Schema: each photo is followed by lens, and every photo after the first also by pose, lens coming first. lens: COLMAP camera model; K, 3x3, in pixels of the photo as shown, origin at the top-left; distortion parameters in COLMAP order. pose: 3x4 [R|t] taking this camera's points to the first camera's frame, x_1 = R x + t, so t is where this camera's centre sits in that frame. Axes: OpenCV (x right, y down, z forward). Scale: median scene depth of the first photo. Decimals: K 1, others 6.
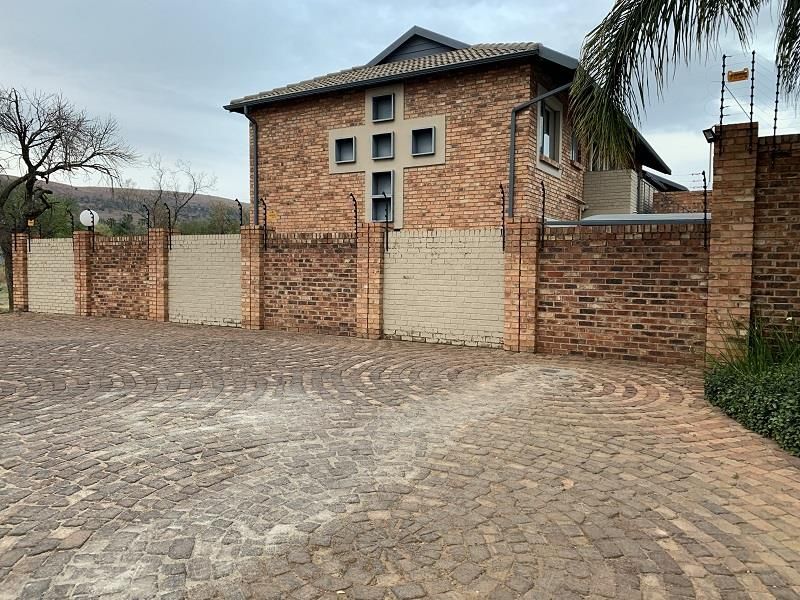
lens RADIAL K [[619.0, 0, 400.0], [0, 619.0, 300.0], [0, 0, 1]] dist [0.029500, 0.000159]
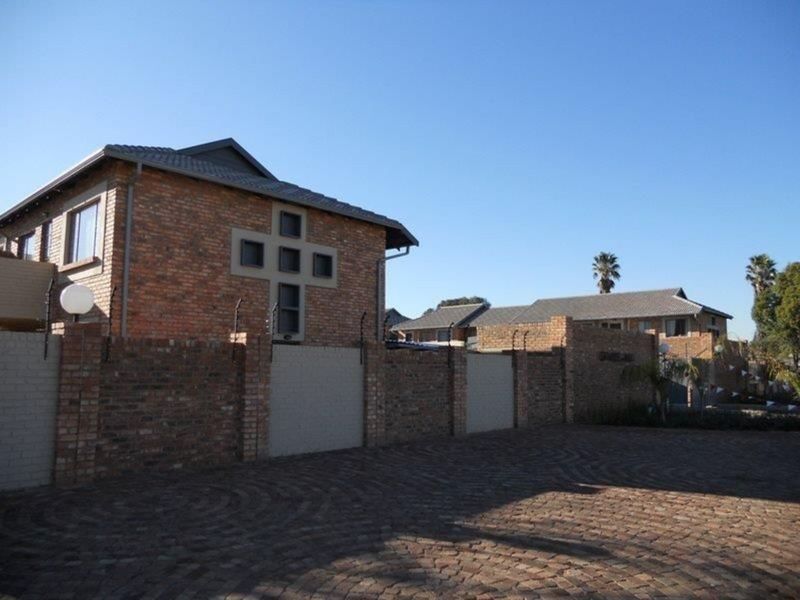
lens RADIAL K [[619.0, 0, 400.0], [0, 619.0, 300.0], [0, 0, 1]] dist [0.029500, 0.000159]
pose [[0.194274, 0.105167, 0.975293, -1.005954], [0.046464, 0.992134, -0.116239, -0.055384], [-0.979846, 0.067898, 0.187860, 0.639999]]
